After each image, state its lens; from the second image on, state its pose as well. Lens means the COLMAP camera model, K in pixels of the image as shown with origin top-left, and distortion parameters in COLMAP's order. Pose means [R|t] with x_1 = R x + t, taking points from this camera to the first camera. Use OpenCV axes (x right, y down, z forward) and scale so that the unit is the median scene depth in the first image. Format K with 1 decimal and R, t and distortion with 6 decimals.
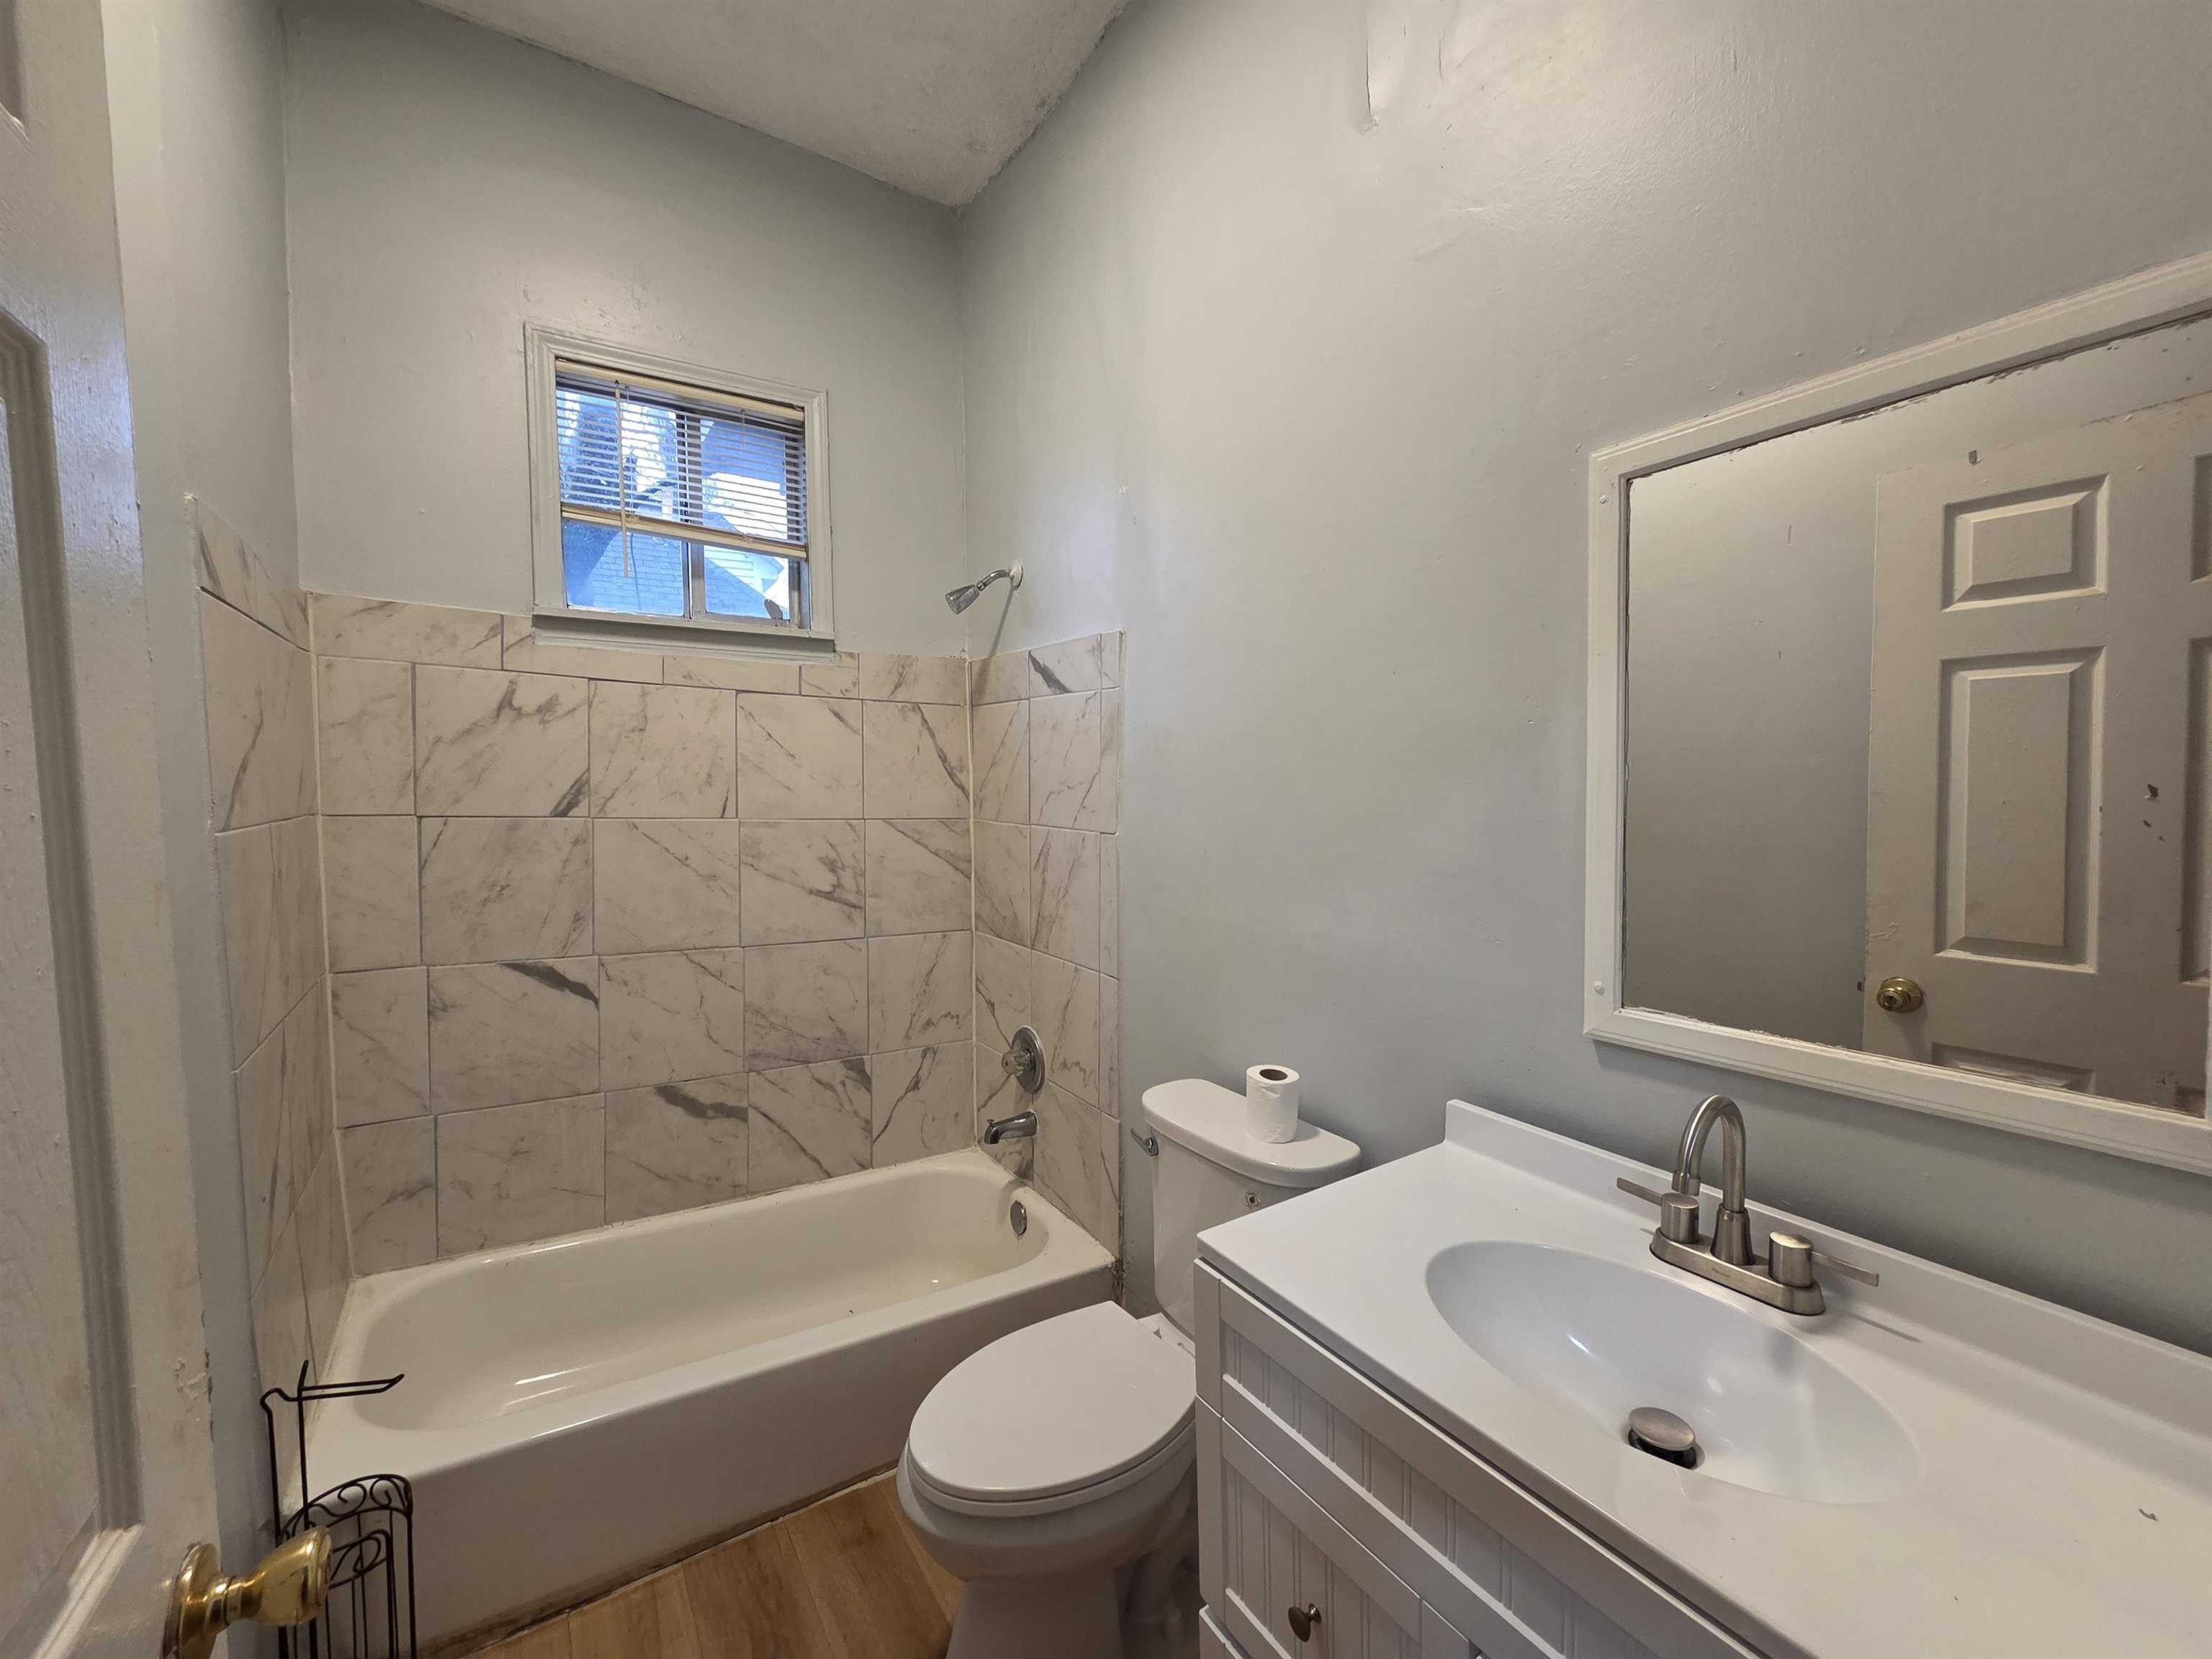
lens RADIAL K [[887.7, 0, 1087.3], [0, 887.7, 833.0], [0, 0, 1]] dist [0.002891, -0.000966]
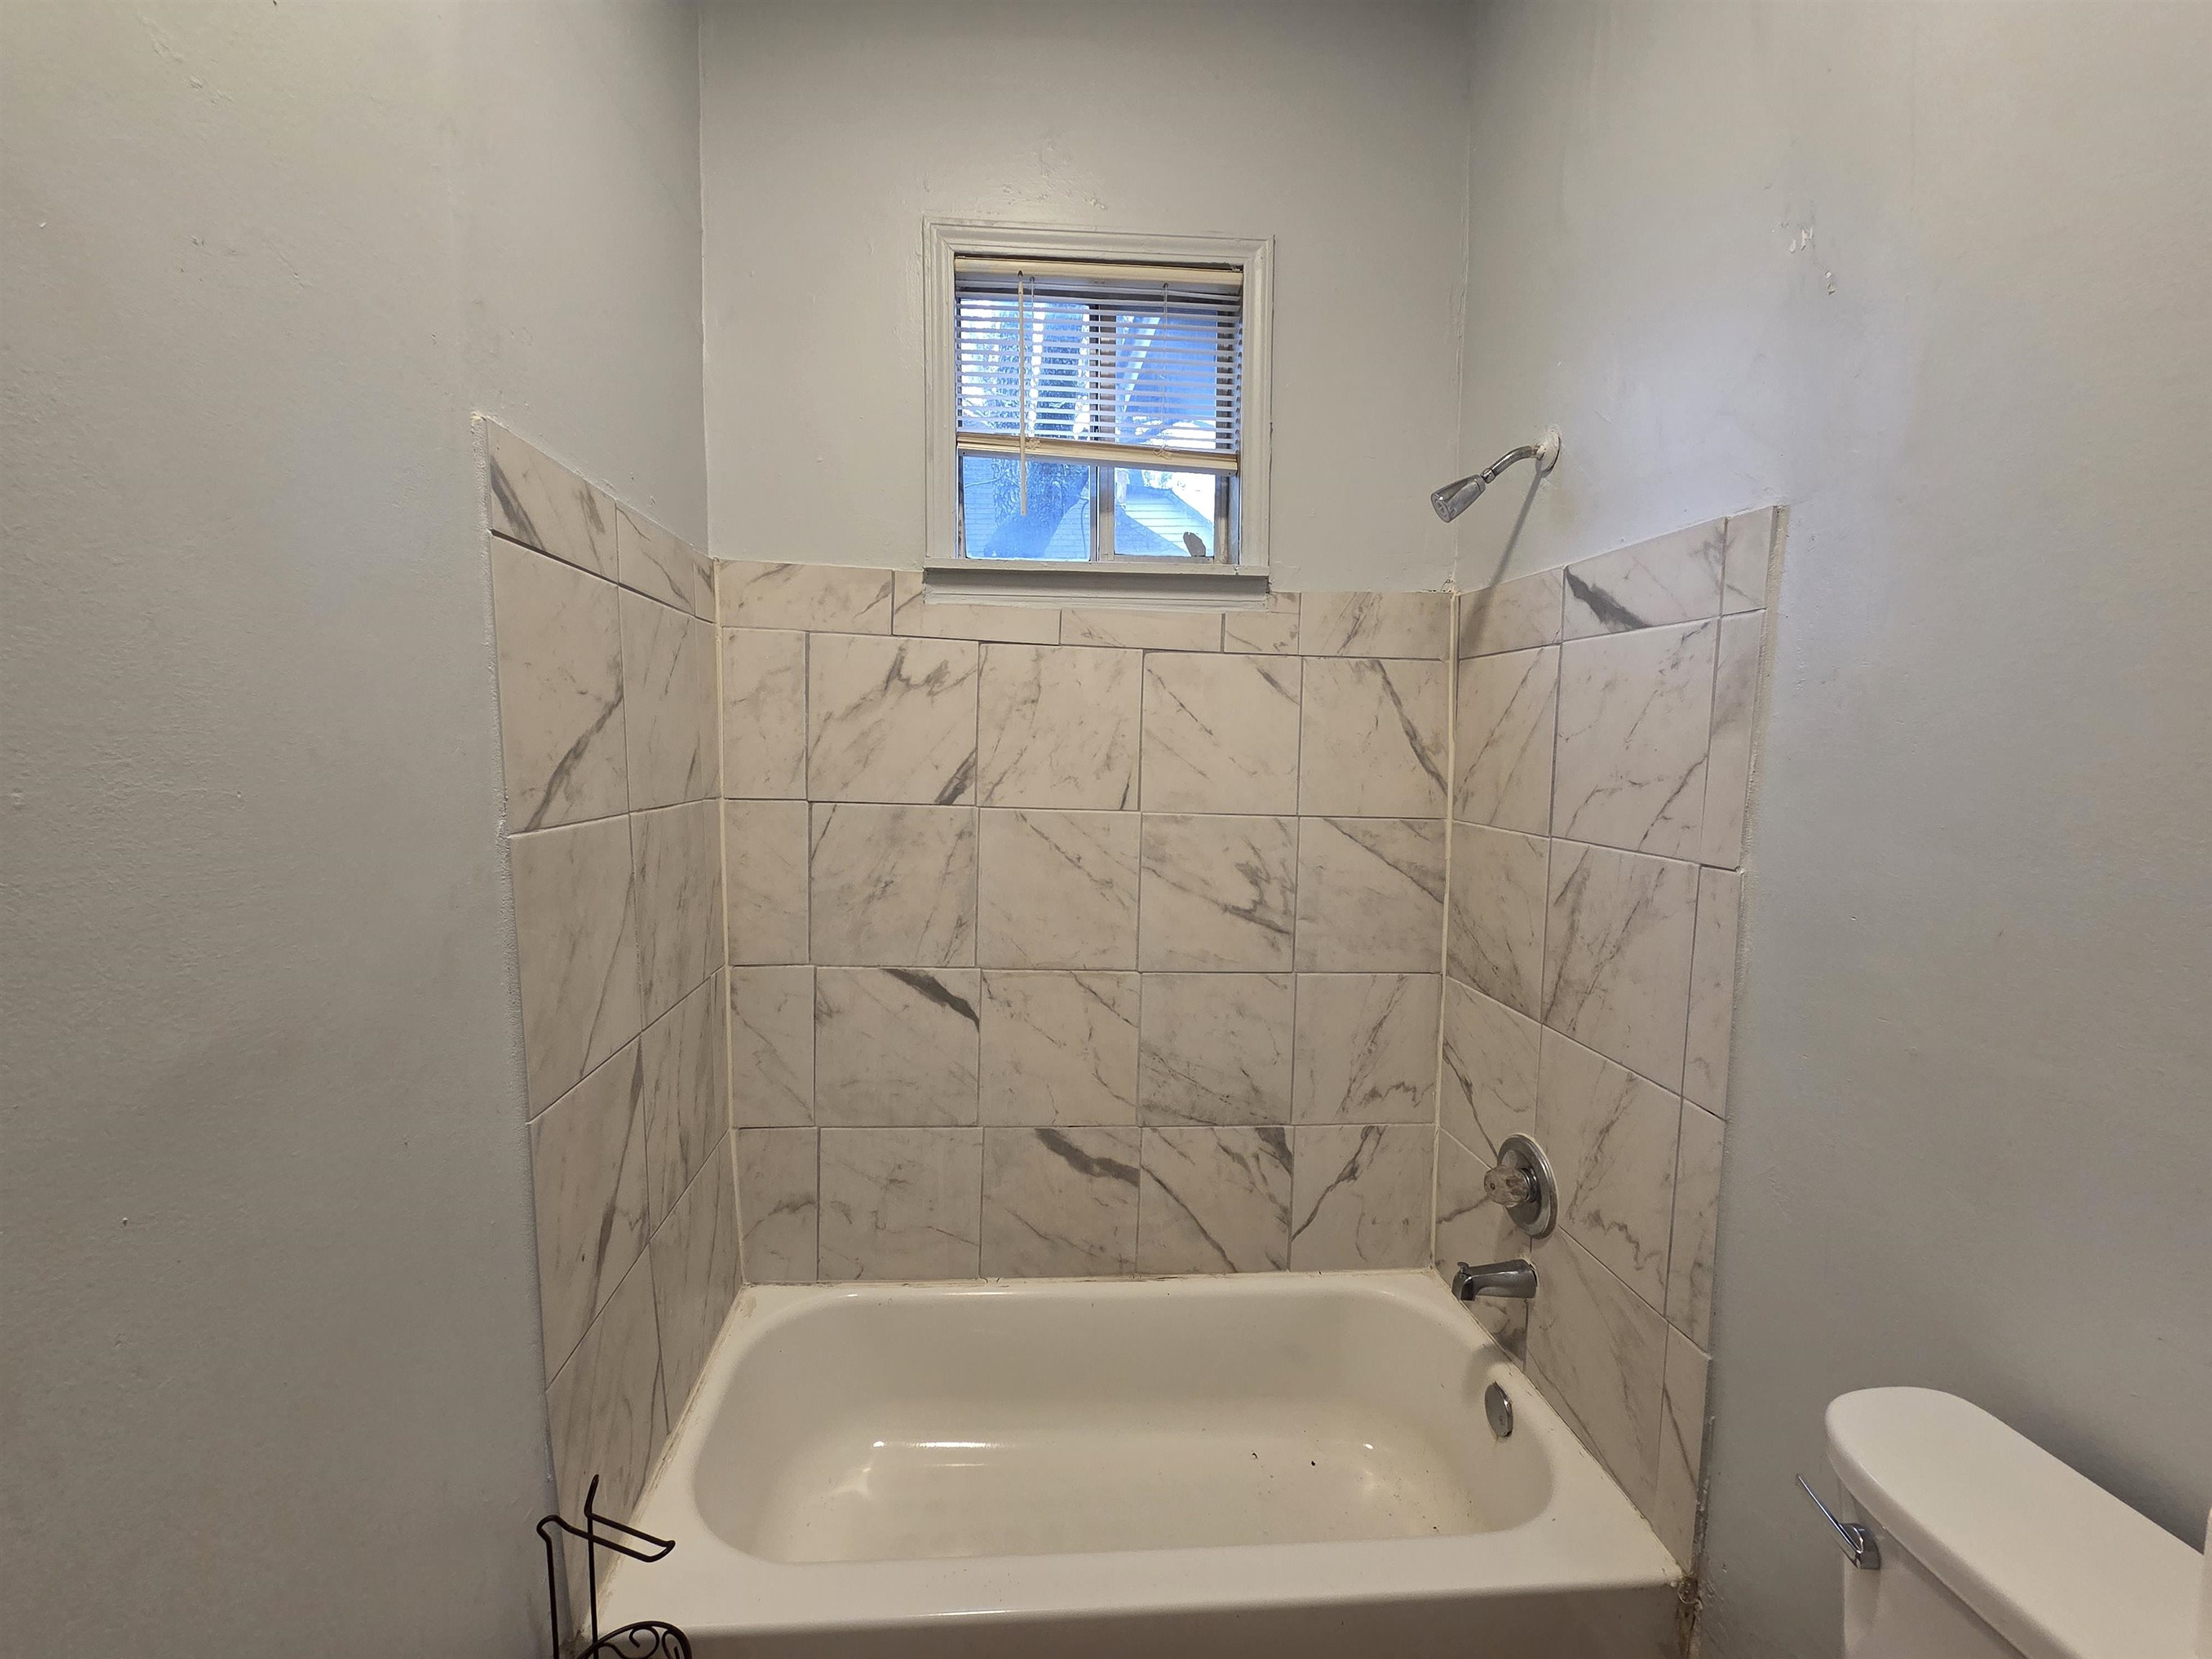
lens RADIAL K [[887.7, 0, 1087.9], [0, 887.7, 828.7], [0, 0, 1]] dist [0.002891, -0.000966]
pose [[0.887450, 0.048016, -0.458396, -0.076116], [-0.034992, 0.998707, 0.036868, -0.031119], [0.459574, -0.016678, 0.887983, 0.296110]]
